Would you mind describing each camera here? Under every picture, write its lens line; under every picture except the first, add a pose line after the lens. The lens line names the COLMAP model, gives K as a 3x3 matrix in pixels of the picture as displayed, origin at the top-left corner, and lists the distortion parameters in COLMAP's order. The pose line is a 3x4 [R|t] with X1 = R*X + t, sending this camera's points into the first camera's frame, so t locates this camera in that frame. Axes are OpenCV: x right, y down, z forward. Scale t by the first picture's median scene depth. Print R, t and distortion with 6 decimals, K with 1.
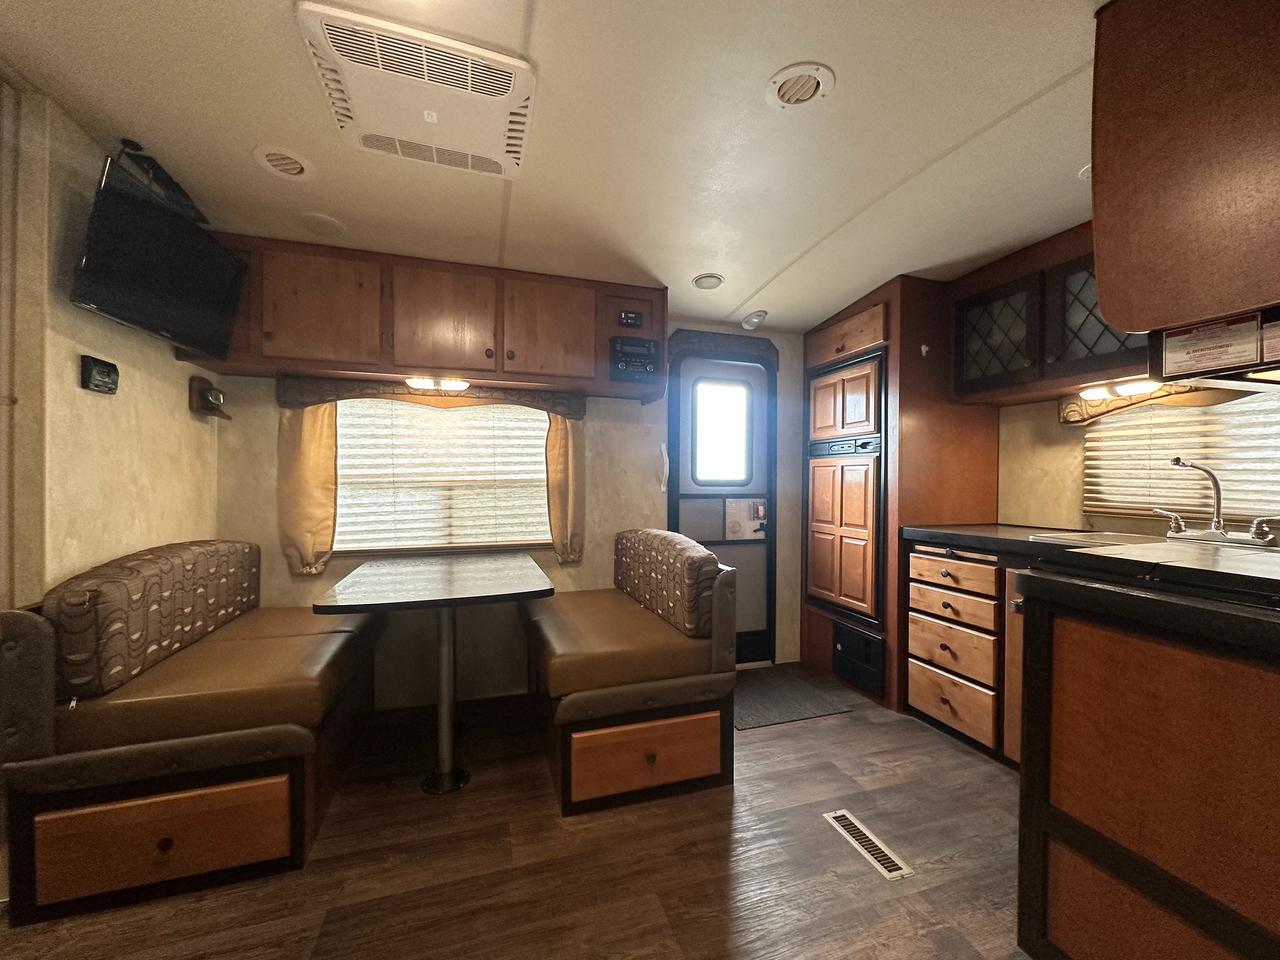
lens RADIAL K [[512.7, 0, 641.7], [0, 512.7, 481.5], [0, 0, 1]] dist [-0.004378, 0.000582]
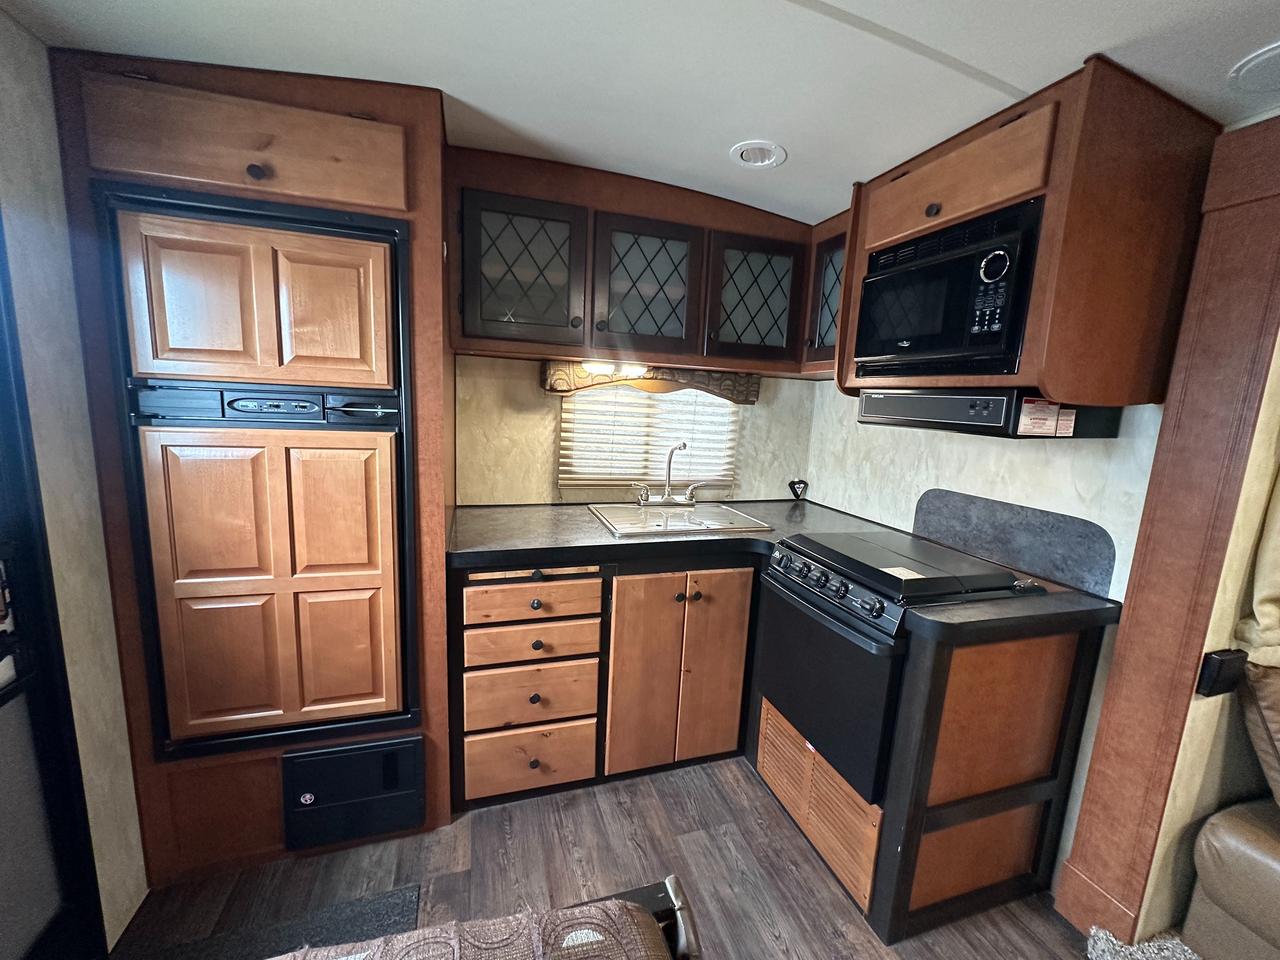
lens RADIAL K [[512.7, 0, 640.3], [0, 512.7, 481.5], [0, 0, 1]] dist [-0.004378, 0.000582]
pose [[-0.003816, -0.163682, 0.986506, -0.086840], [-0.046620, 0.985469, 0.163330, -0.111610], [-0.998905, -0.045367, -0.011392, 0.844084]]
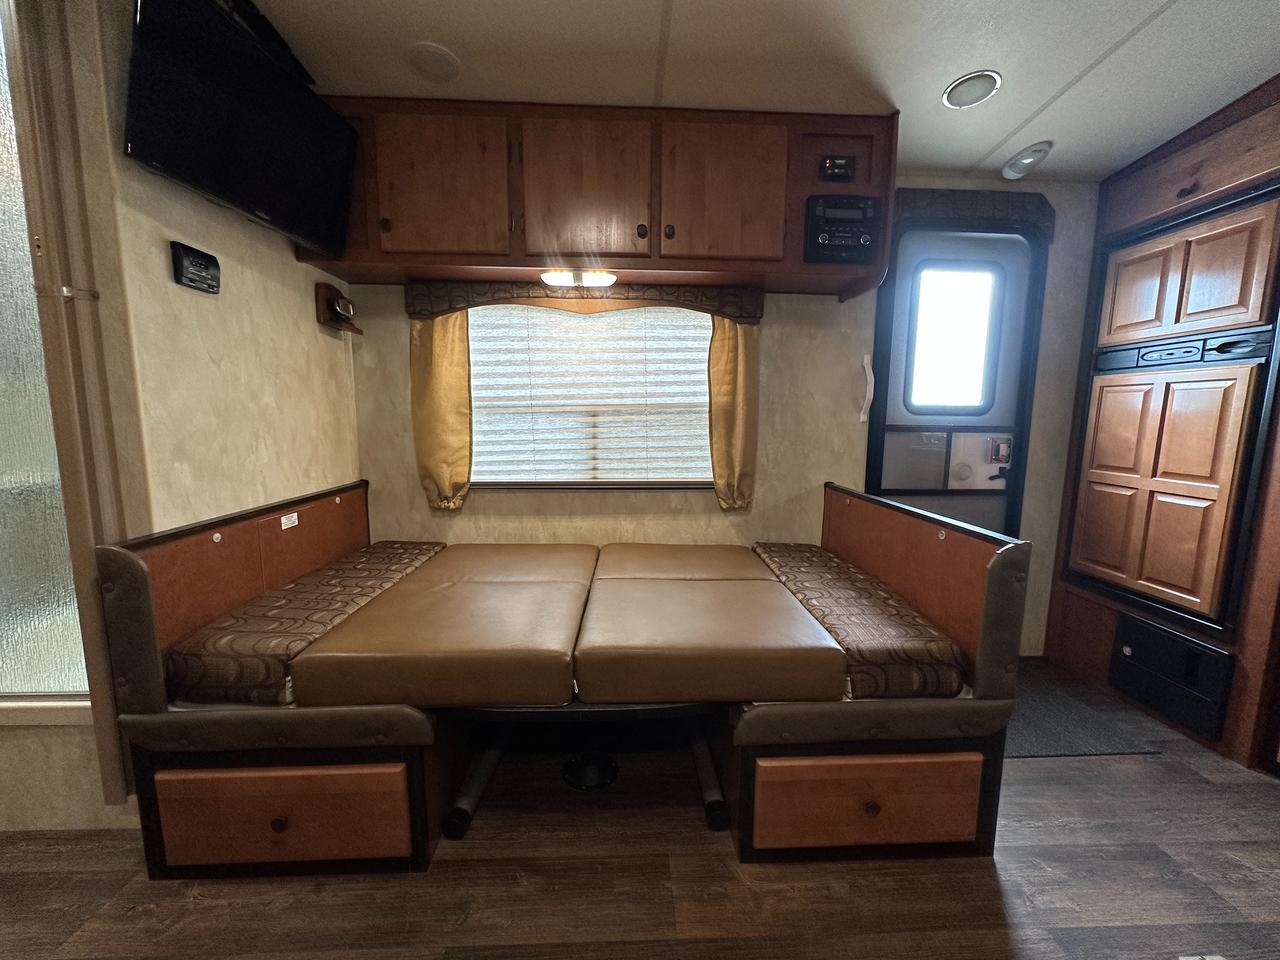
lens RADIAL K [[512.7, 0, 637.6], [0, 512.7, 481.8], [0, 0, 1]] dist [-0.004378, 0.000582]
pose [[0.961757, 0.039635, -0.271021, -0.085536], [-0.005317, 0.991990, 0.126204, 0.018604], [0.273852, -0.119937, 0.954264, 0.237455]]
